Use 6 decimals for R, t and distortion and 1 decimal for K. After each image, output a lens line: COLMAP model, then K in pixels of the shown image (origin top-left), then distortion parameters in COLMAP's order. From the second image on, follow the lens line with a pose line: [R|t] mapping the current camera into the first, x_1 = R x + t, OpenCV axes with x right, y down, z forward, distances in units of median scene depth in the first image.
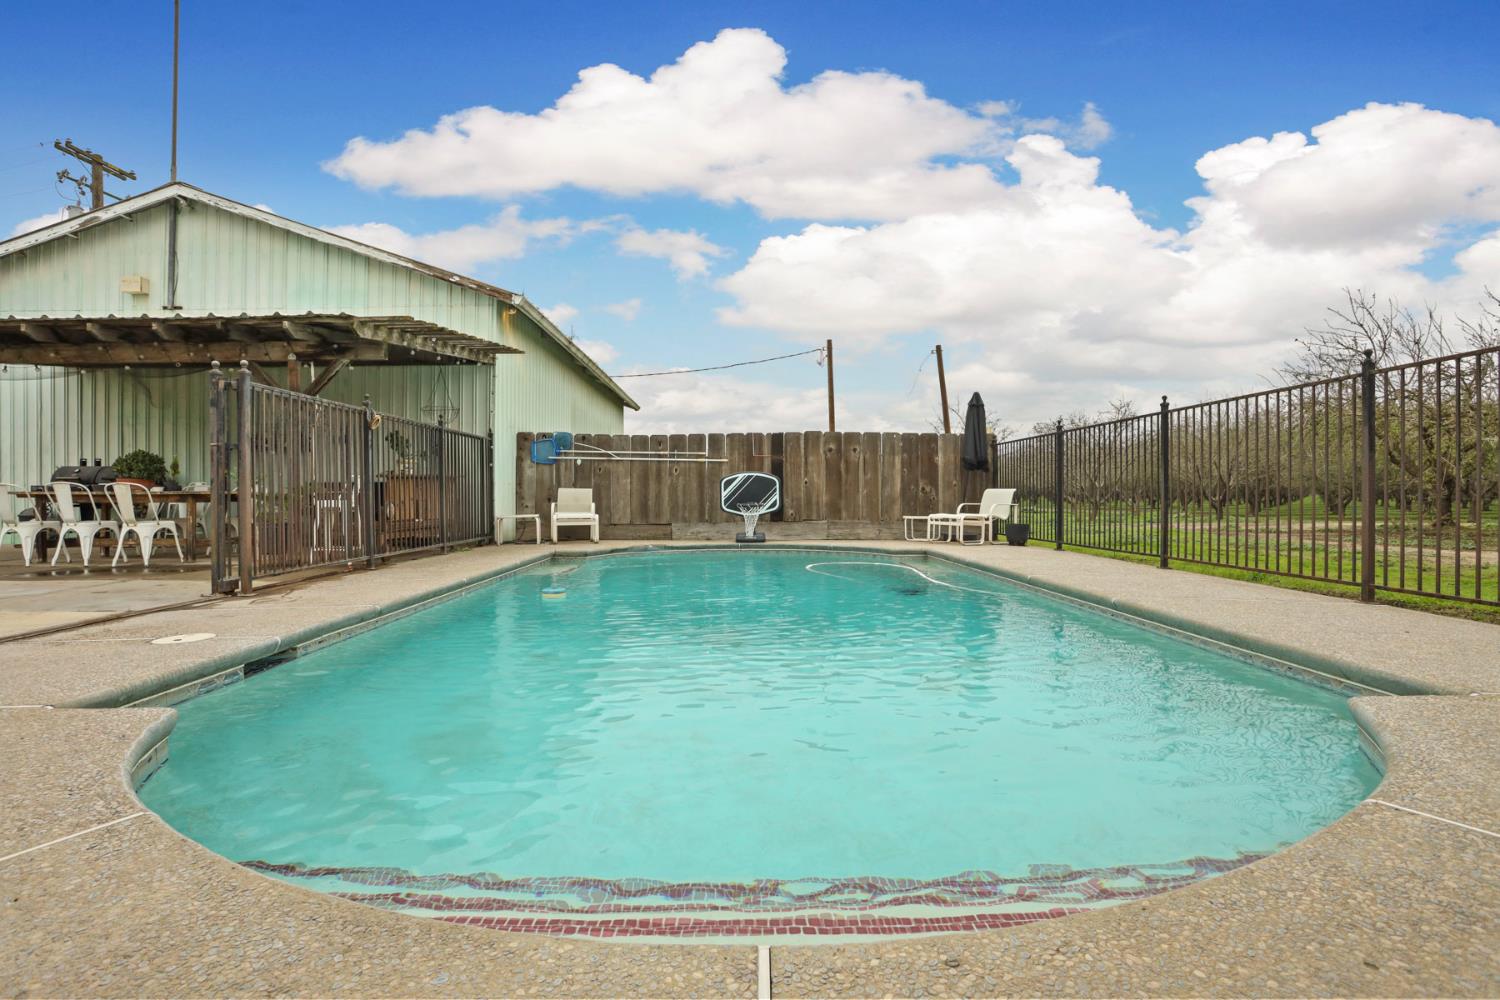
lens RADIAL K [[737.9, 0, 756.9], [0, 737.9, 490.8], [0, 0, 1]] dist [-0.038412, 0.012493]
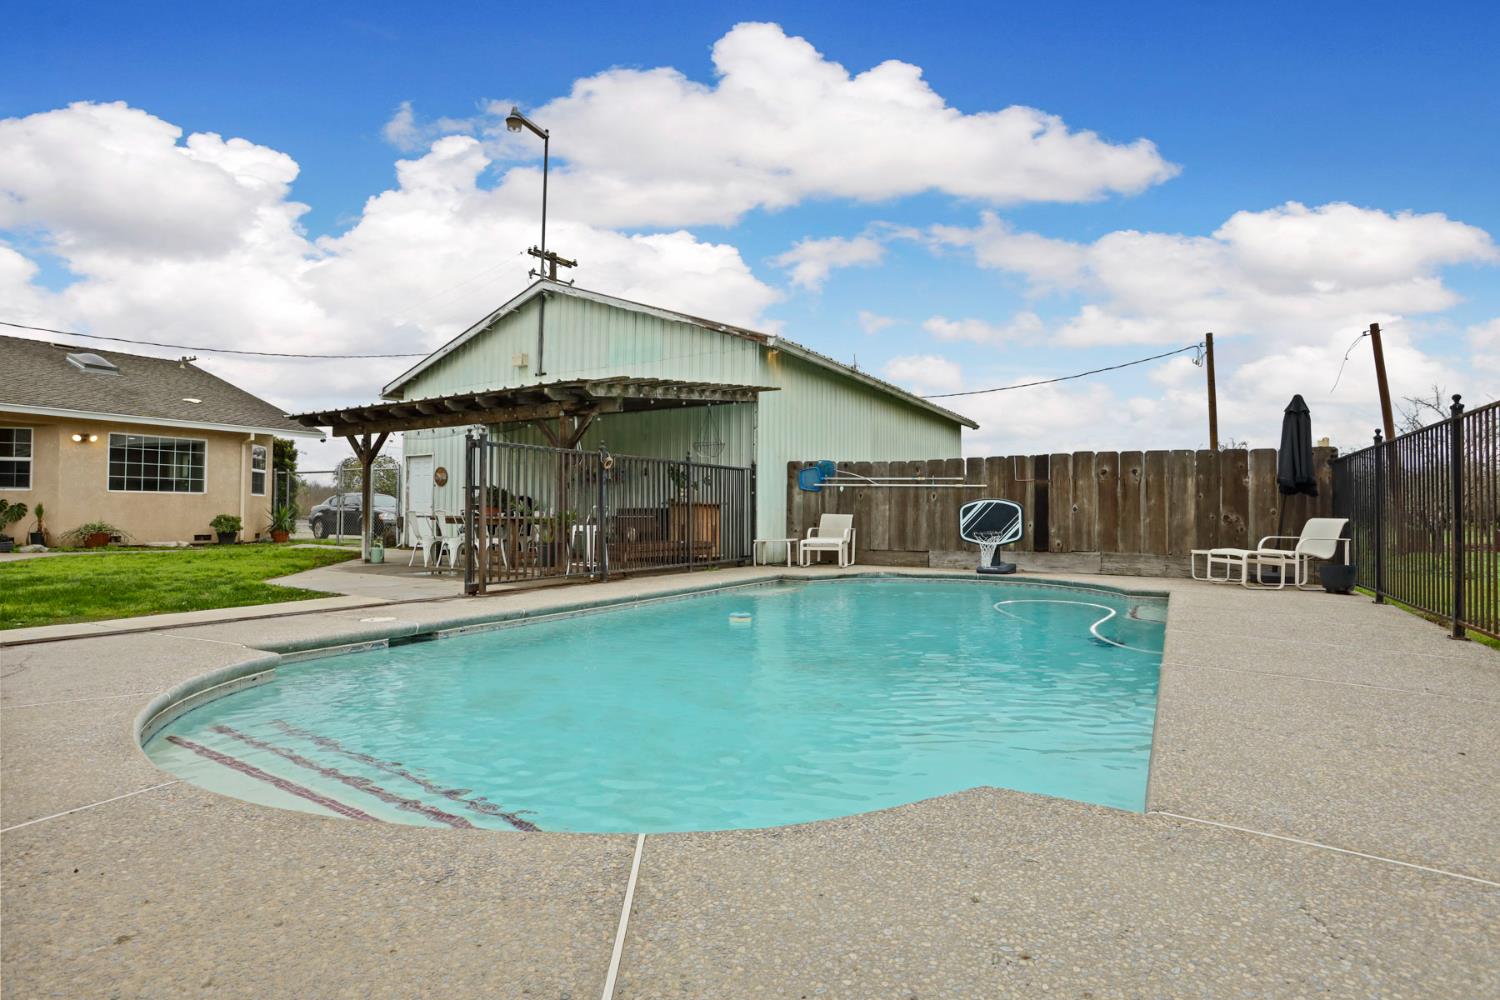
lens RADIAL K [[770.8, 0, 752.2], [0, 770.8, 512.1], [0, 0, 1]] dist [-0.035082, 0.004017]
pose [[0.855322, 0.004285, -0.518080, 0.214222], [-0.003267, 0.999991, 0.002878, -0.009183], [0.518087, -0.000769, 0.855328, 0.006713]]
